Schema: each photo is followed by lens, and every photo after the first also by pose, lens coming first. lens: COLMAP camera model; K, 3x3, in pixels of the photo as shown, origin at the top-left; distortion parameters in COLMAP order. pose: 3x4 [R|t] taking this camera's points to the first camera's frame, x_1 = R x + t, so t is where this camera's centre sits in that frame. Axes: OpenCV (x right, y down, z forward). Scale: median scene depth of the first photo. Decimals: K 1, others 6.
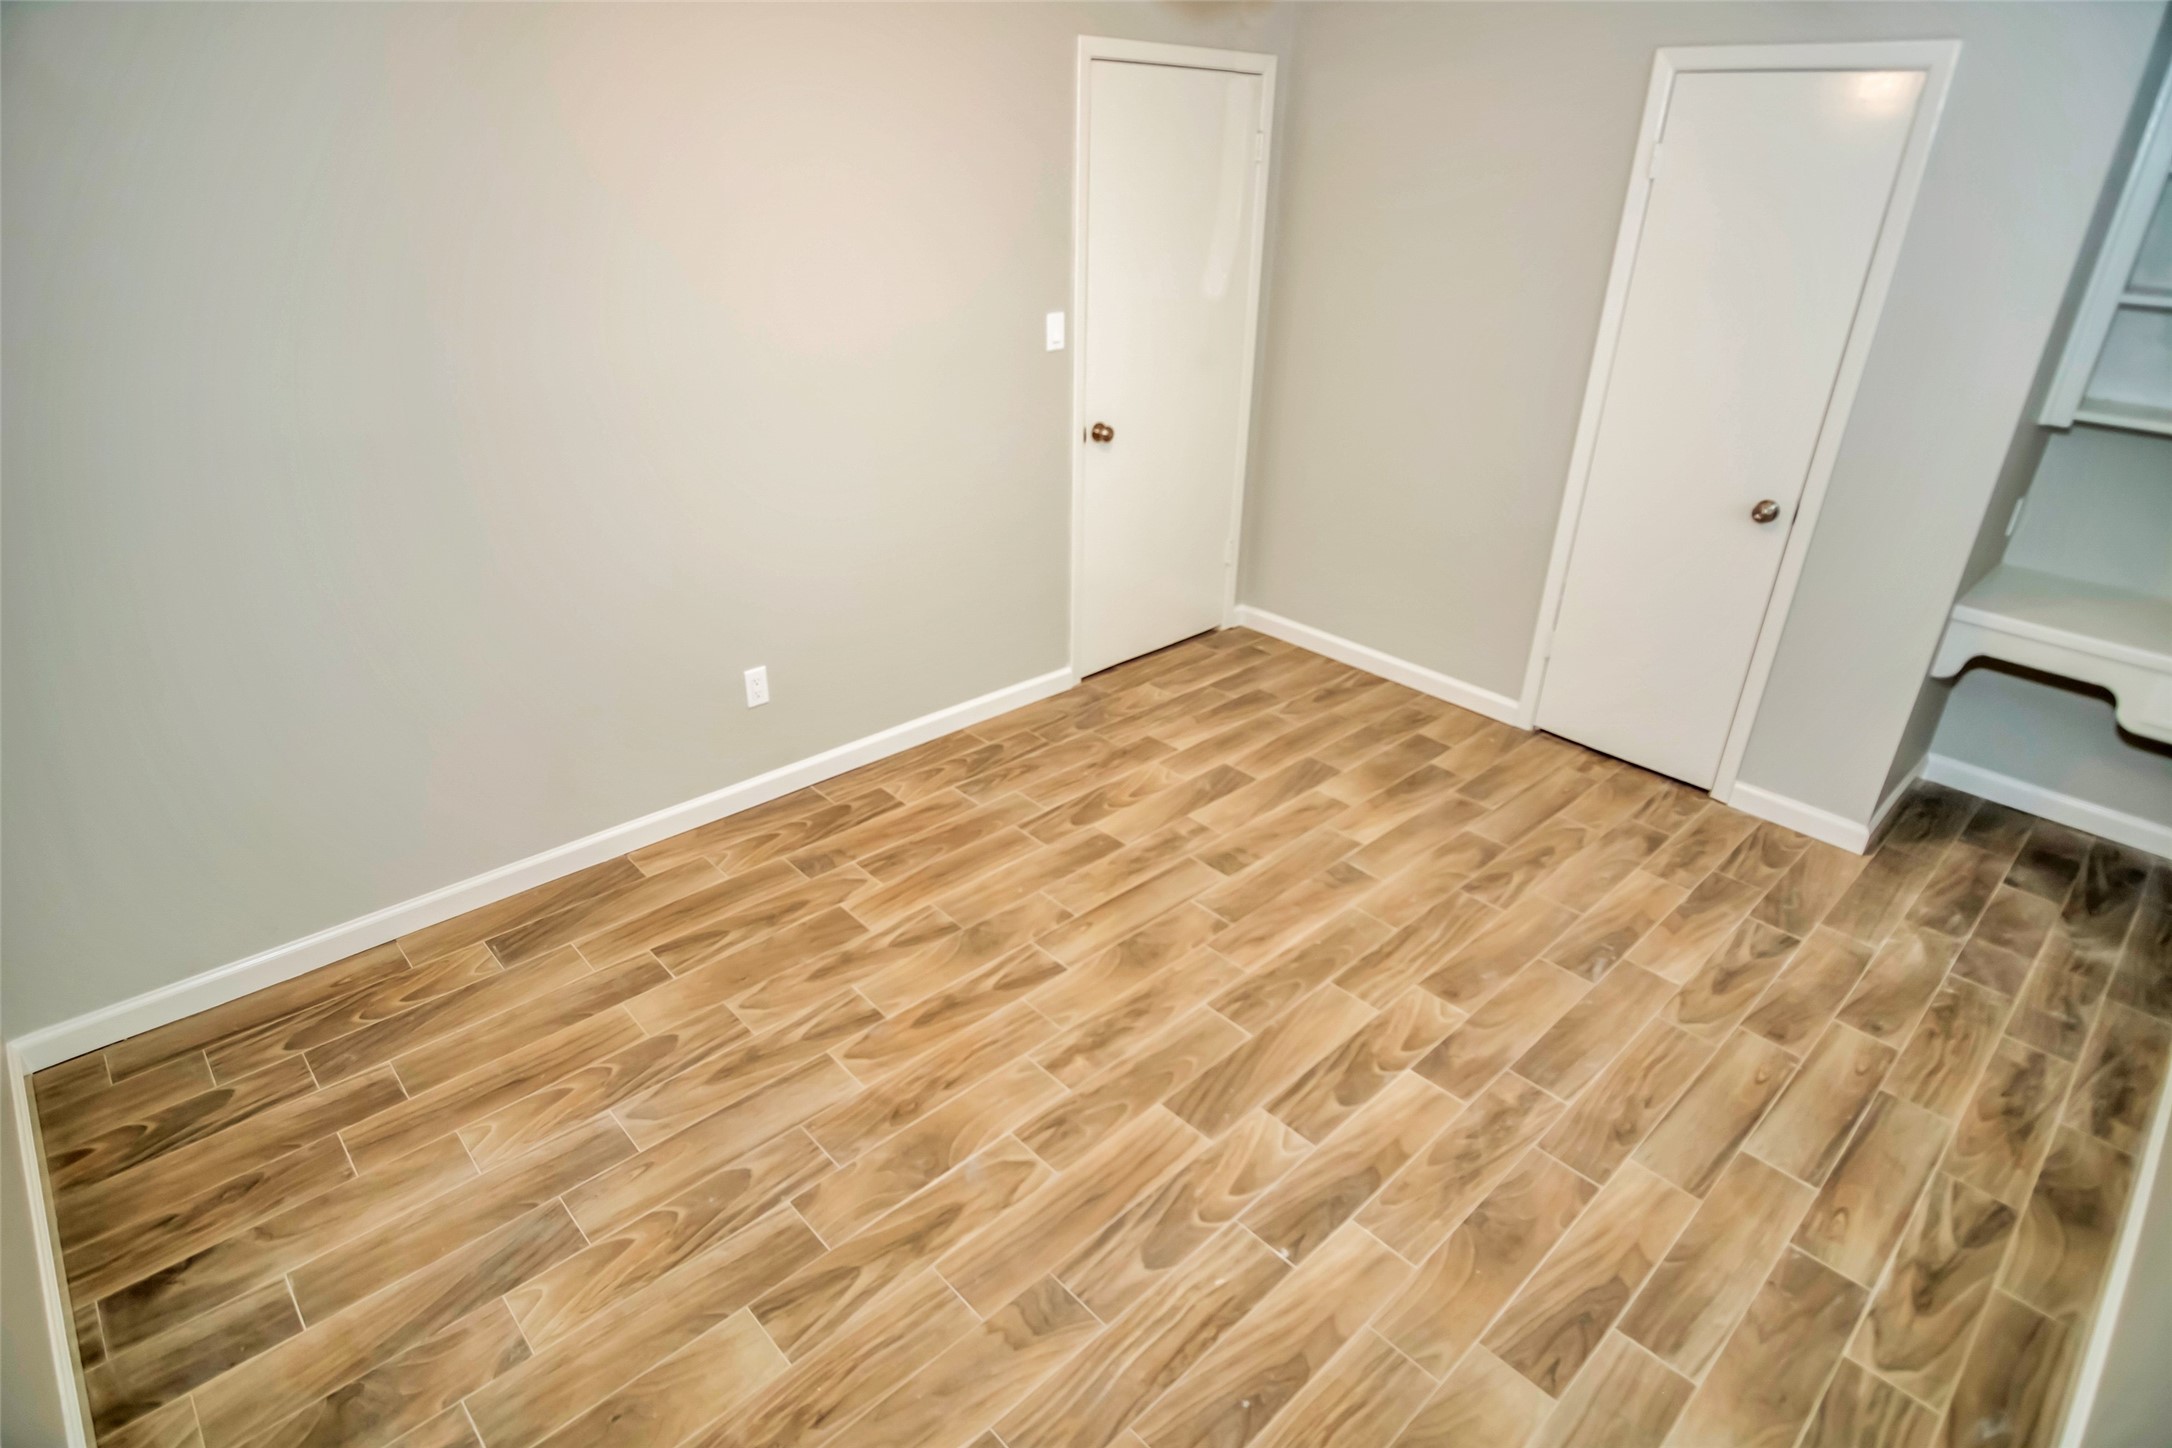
lens RADIAL K [[1158.4, 0, 1086.0], [0, 1158.4, 724.0], [0, 0, 1]] dist [-0.026816, 0.004369]
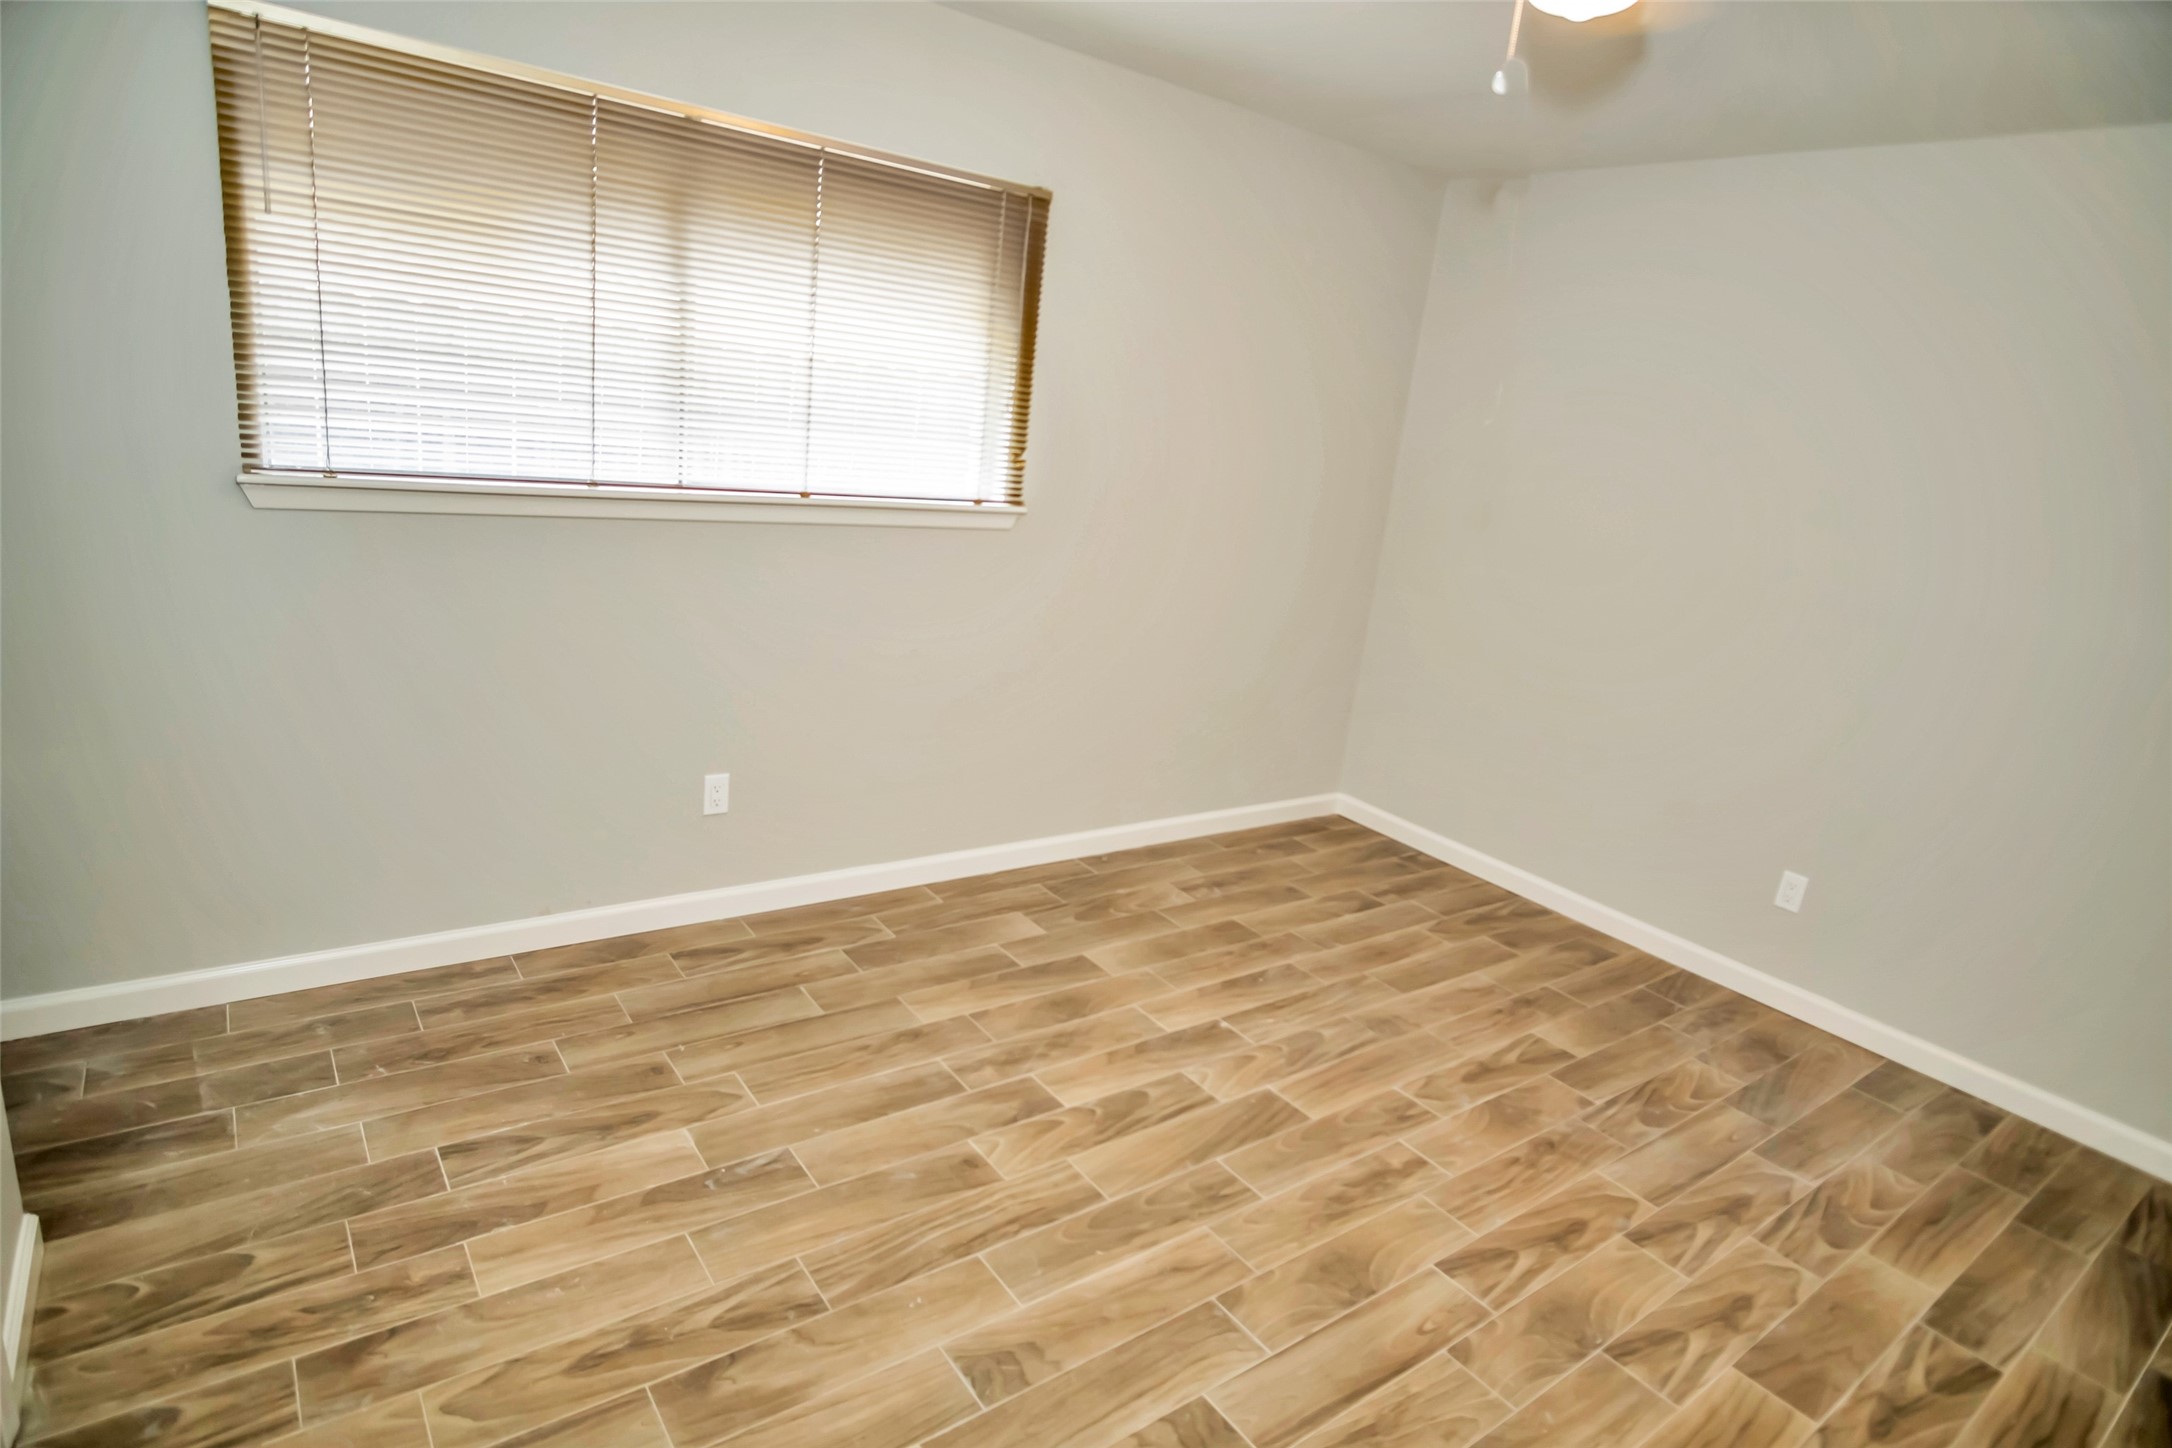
lens RADIAL K [[1158.4, 0, 1086.0], [0, 1158.4, 724.0], [0, 0, 1]] dist [-0.026816, 0.004369]
pose [[-0.983714, -0.162203, 0.077438, 0.233693], [-0.069619, 0.741051, 0.667830, -0.611908], [-0.165710, 0.651563, -0.740275, 1.491564]]
